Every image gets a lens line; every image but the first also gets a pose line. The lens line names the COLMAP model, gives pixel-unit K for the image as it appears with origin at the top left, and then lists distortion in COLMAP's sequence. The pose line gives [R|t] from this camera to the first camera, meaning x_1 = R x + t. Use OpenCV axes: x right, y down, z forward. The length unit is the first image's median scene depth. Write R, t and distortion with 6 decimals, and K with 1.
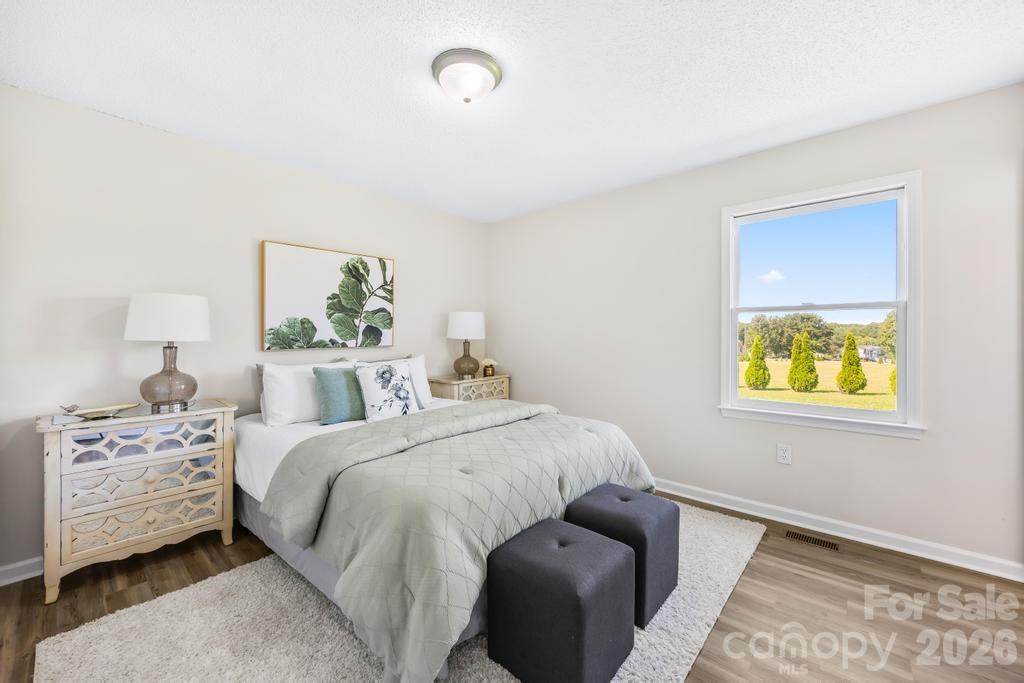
lens RADIAL K [[393.8, 0, 503.3], [0, 393.8, 339.4], [0, 0, 1]] dist [-0.003800, 0.000919]
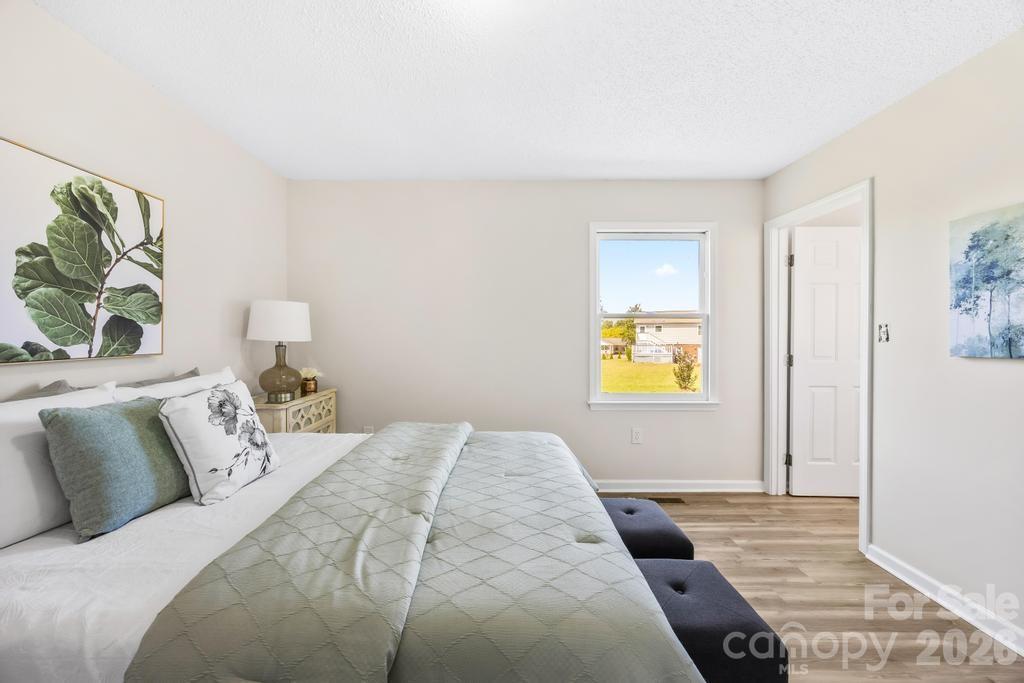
lens RADIAL K [[393.8, 0, 510.8], [0, 393.8, 342.0], [0, 0, 1]] dist [-0.003800, 0.000919]
pose [[0.752489, -0.004743, 0.658588, -0.296521], [0.001600, 0.999984, 0.005374, -0.002963], [-0.658603, -0.002990, 0.752485, 0.271905]]
